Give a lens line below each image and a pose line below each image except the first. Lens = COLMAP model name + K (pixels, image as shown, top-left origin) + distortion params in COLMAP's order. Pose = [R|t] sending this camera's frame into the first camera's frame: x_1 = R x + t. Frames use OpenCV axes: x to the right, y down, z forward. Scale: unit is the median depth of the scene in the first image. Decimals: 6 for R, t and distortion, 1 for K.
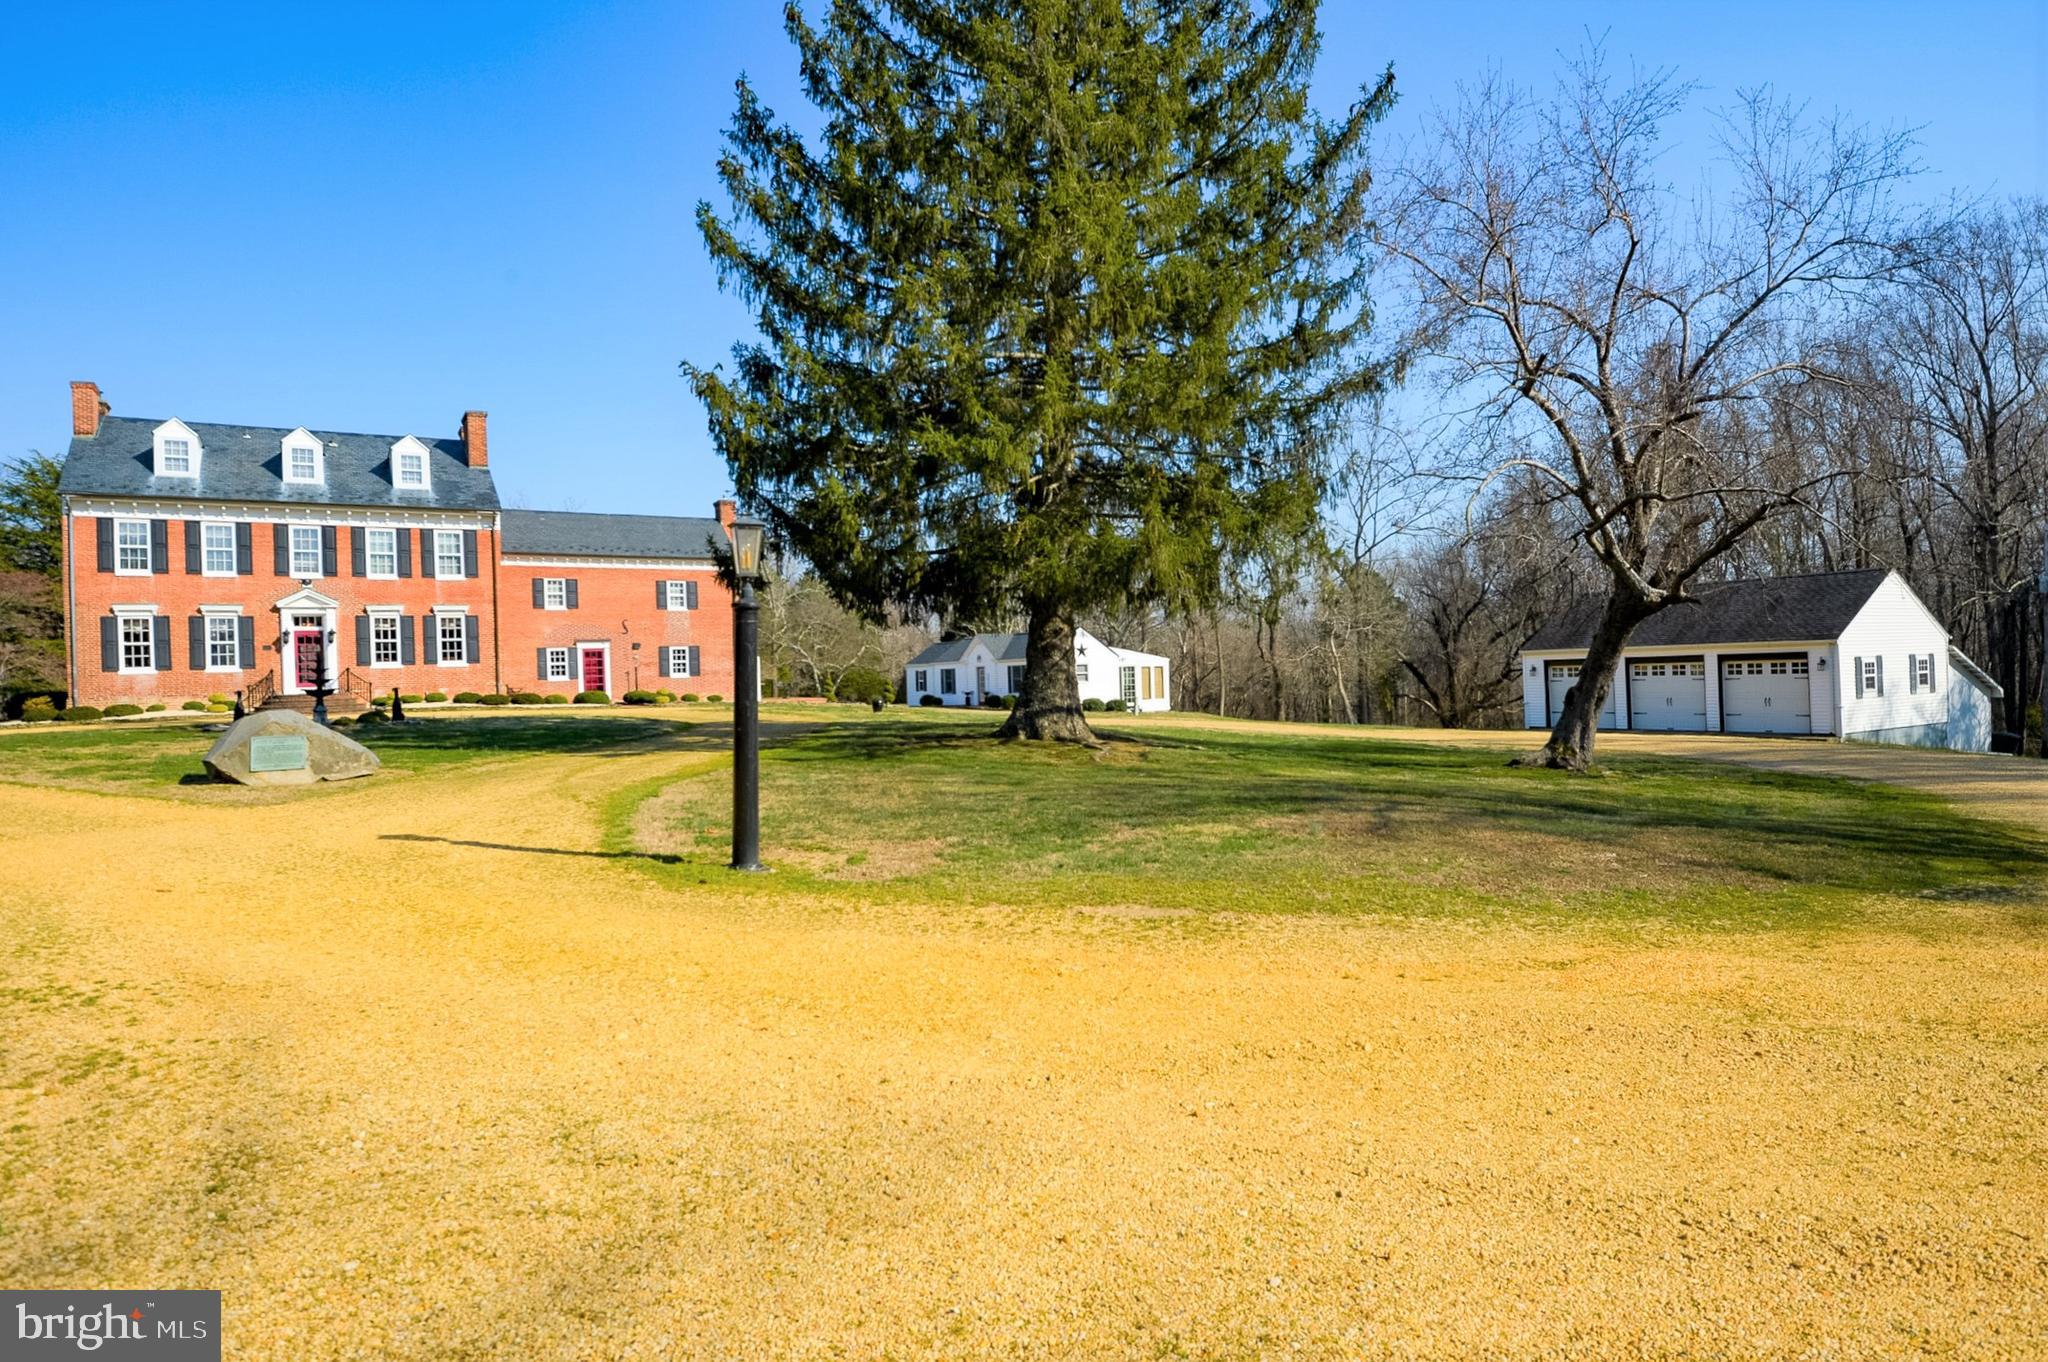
lens RADIAL K [[1107.0, 0, 1035.7], [0, 1107.0, 681.5], [0, 0, 1]] dist [-0.030622, -0.002584]
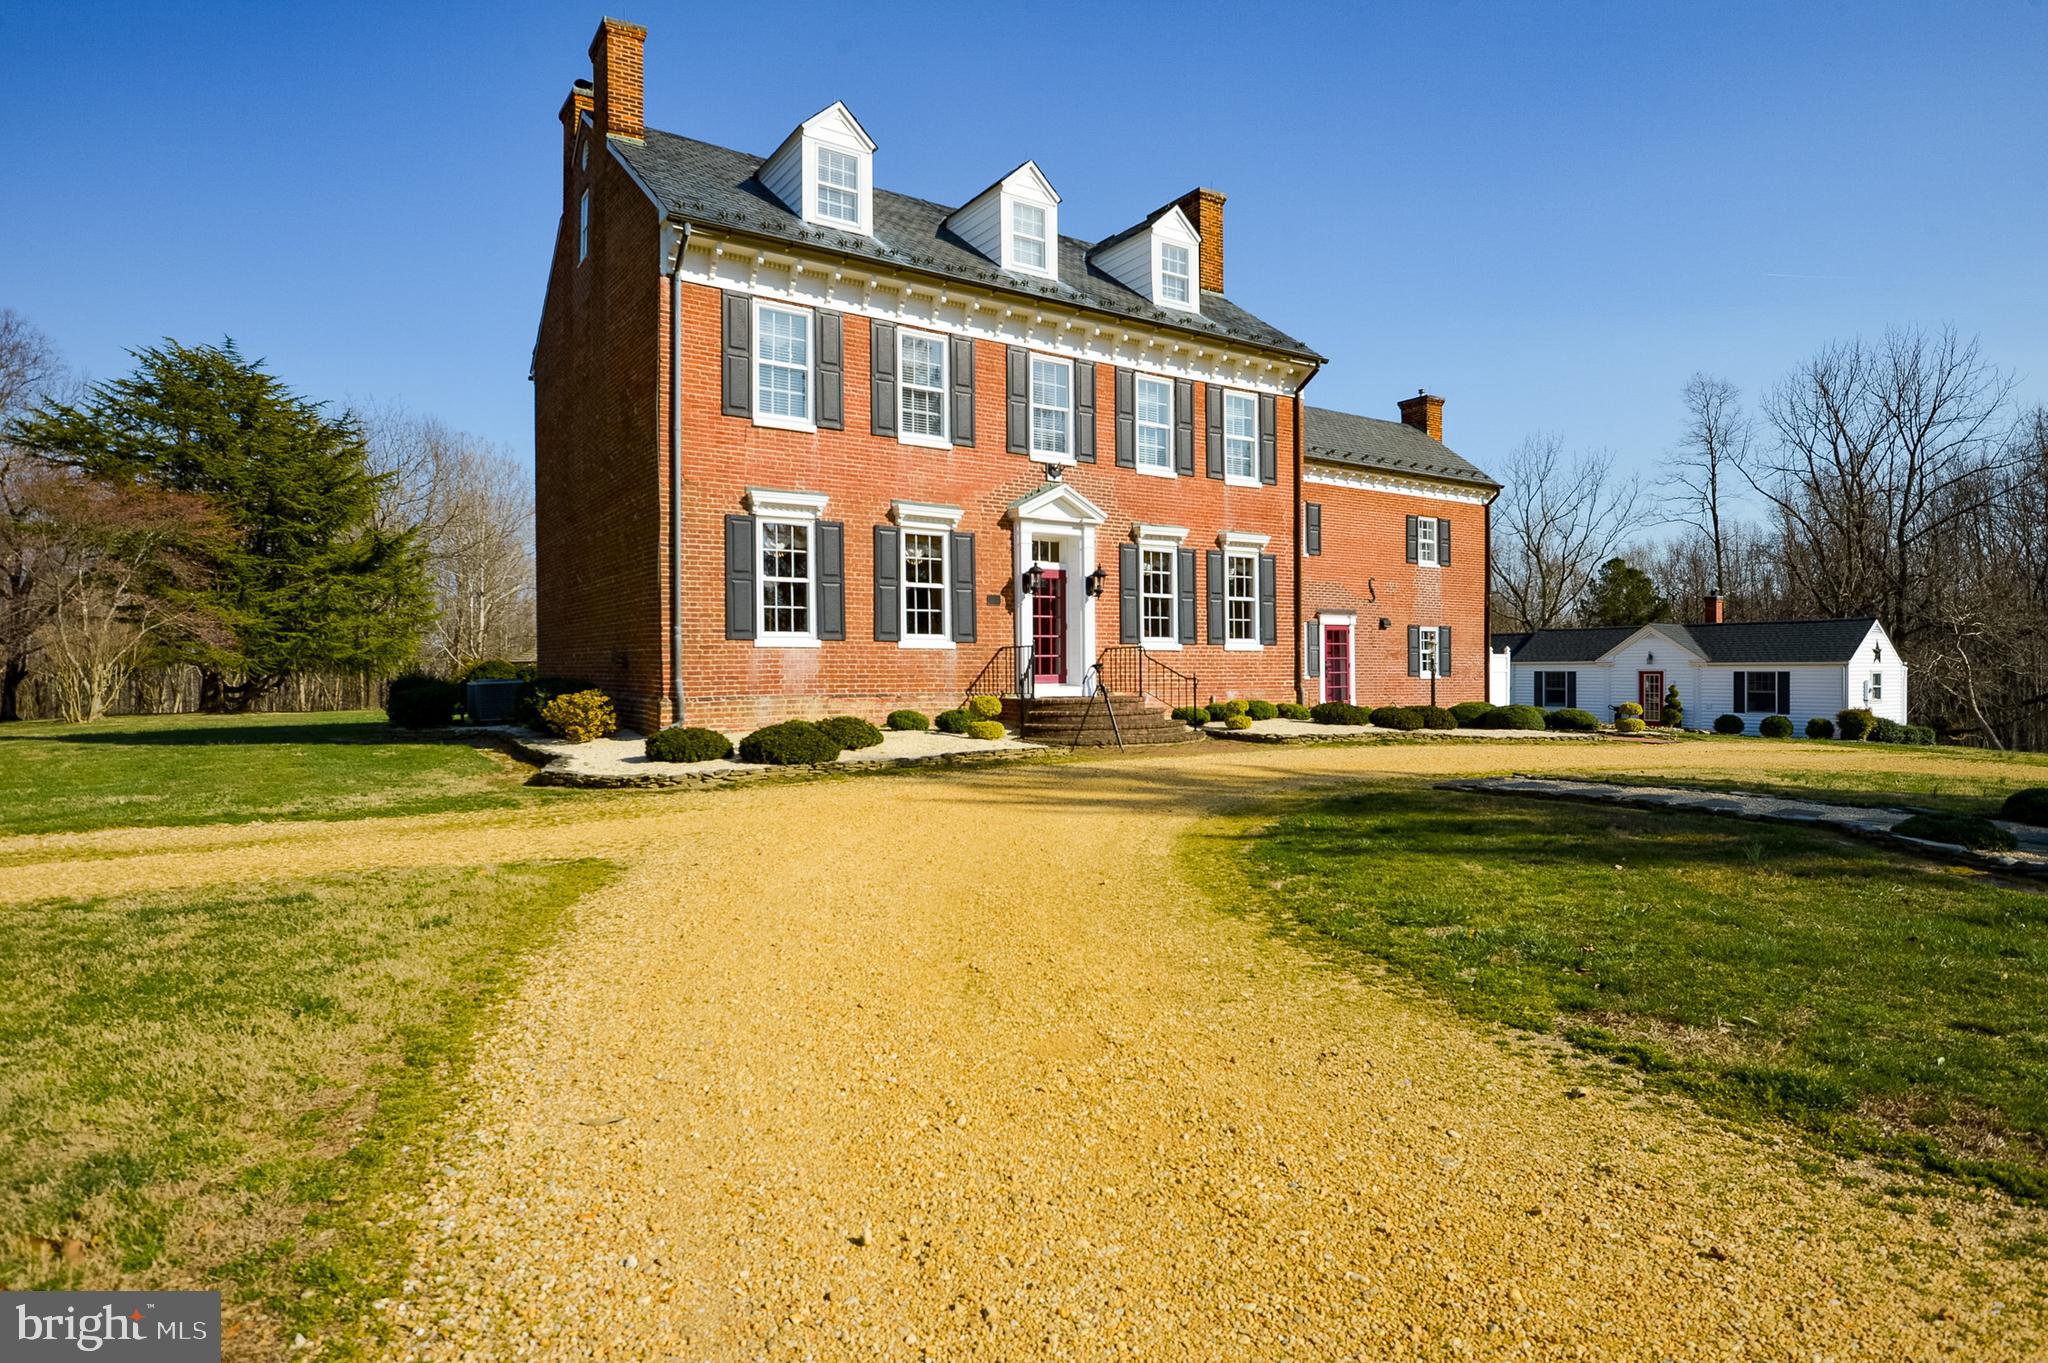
lens RADIAL K [[1107.0, 0, 1022.9], [0, 1107.0, 688.2], [0, 0, 1]] dist [-0.030622, -0.002584]
pose [[0.999527, 0.030525, 0.003825, -0.655113], [-0.030568, 0.999466, 0.011525, 0.001933], [-0.003471, -0.011636, 0.999926, 0.480622]]
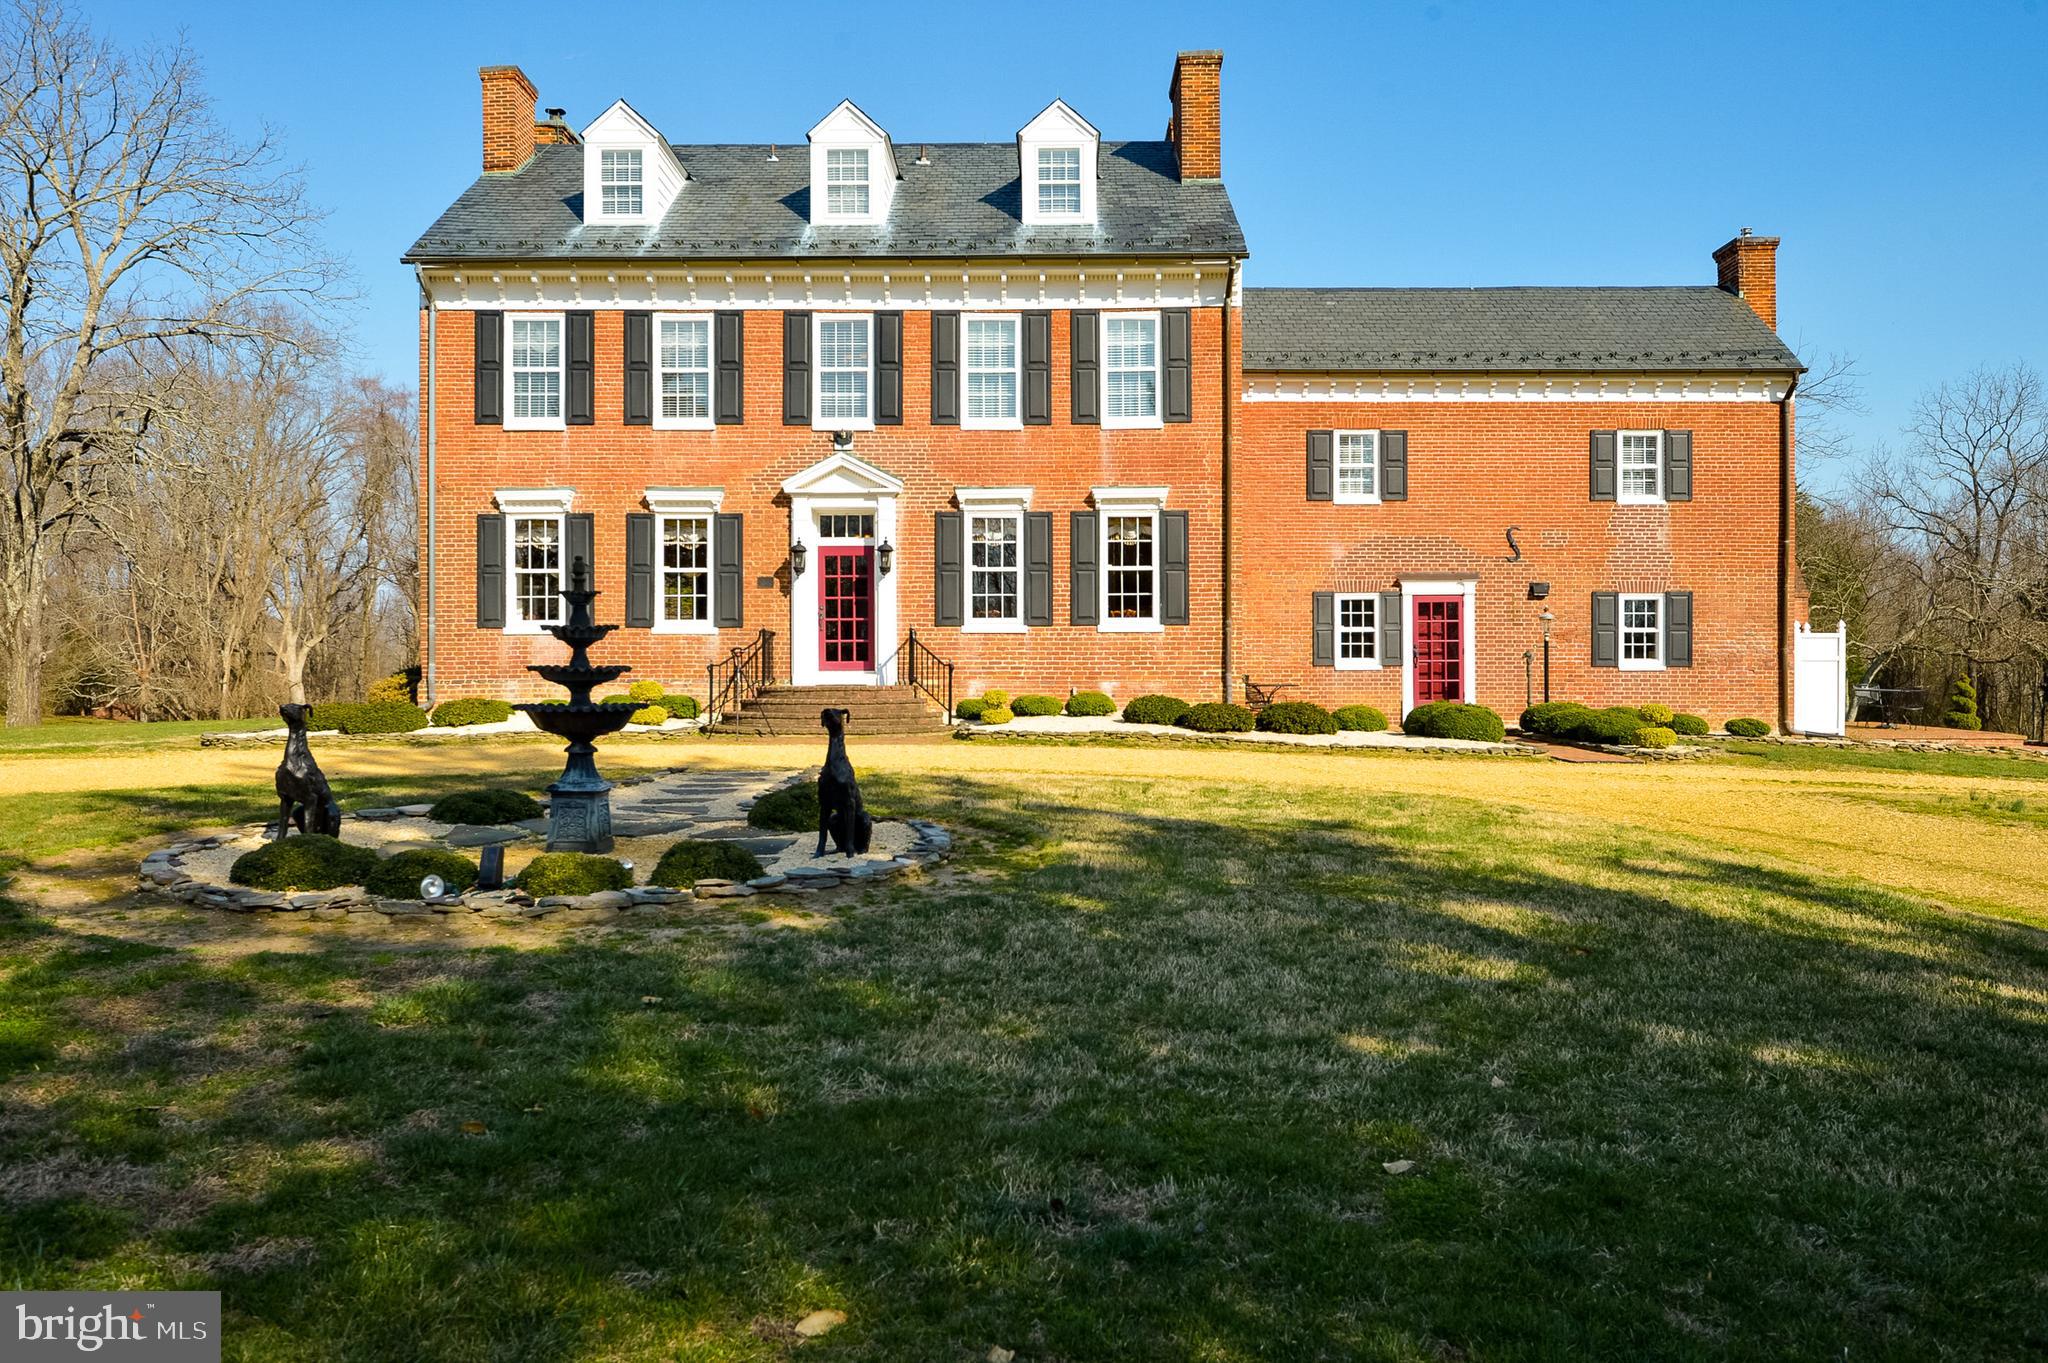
lens RADIAL K [[1450.3, 0, 1031.0], [0, 1450.3, 679.4], [0, 0, 1]] dist [-0.005311, 0.001182]
pose [[0.830428, 0.035877, -0.555969, -0.255943], [-0.029148, 0.999356, 0.020951, -0.005765], [0.556363, -0.001192, 0.830939, 0.523421]]
